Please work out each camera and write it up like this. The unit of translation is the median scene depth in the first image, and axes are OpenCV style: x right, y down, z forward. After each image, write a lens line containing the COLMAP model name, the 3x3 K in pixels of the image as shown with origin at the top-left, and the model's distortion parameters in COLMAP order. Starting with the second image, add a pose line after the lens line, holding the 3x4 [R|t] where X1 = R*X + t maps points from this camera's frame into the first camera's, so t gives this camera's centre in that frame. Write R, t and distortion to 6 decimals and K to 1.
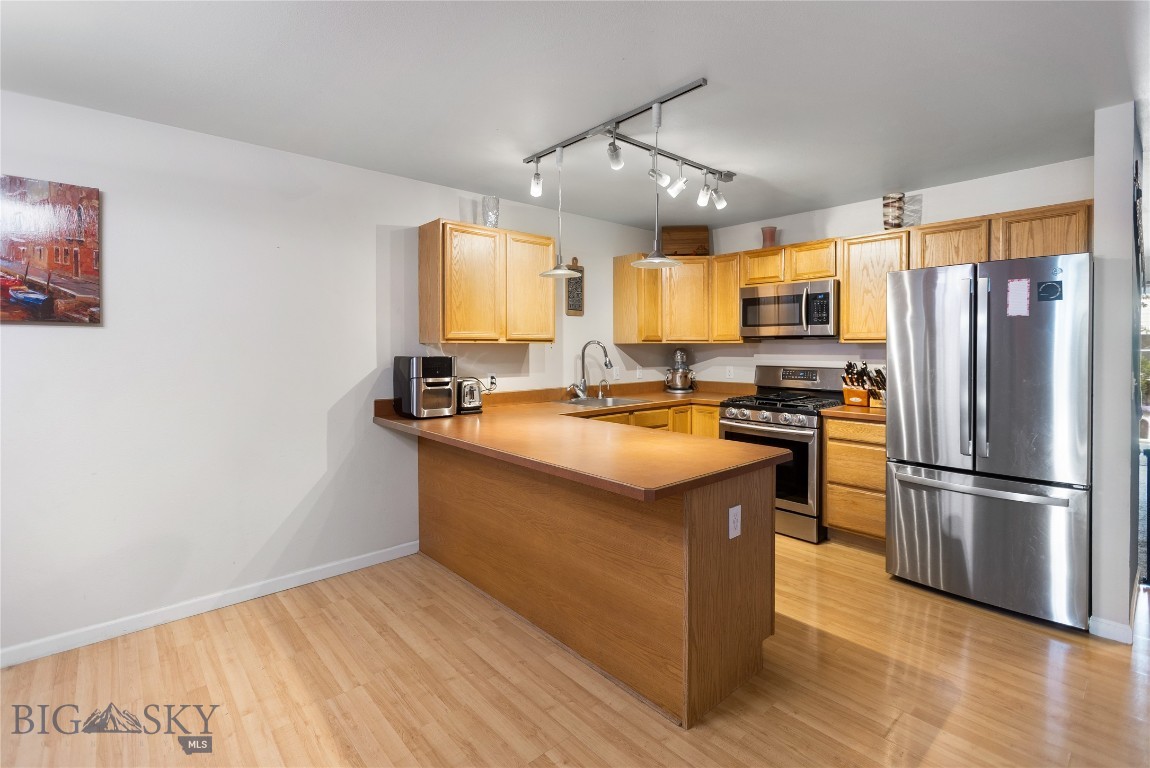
lens RADIAL K [[522.9, 0, 572.1], [0, 522.9, 354.9], [0, 0, 1]] dist [0.001204, 0.000832]
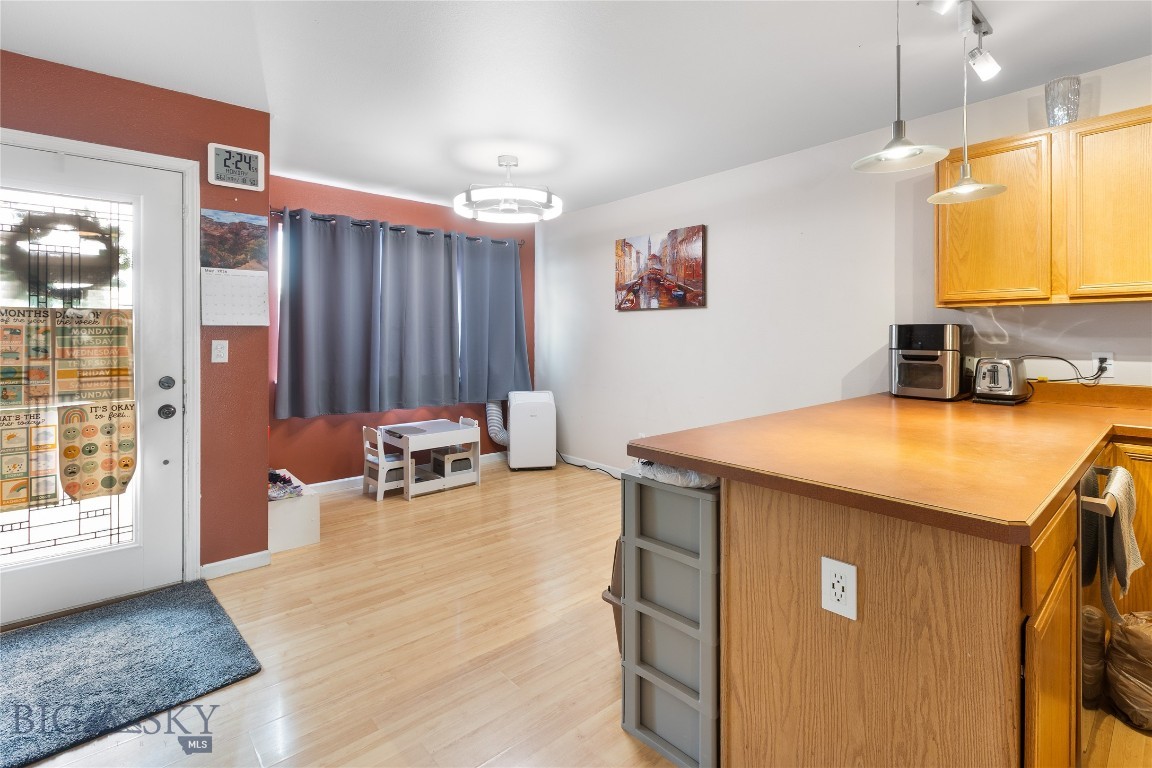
lens RADIAL K [[546.0, 0, 573.6], [0, 546.0, 336.8], [0, 0, 1]] dist [0.001036, -0.000301]
pose [[-0.020459, 0.002651, -0.999787, 0.472609], [-0.013678, 0.999902, 0.002931, 0.021268], [0.999697, 0.013735, -0.020421, 0.363448]]
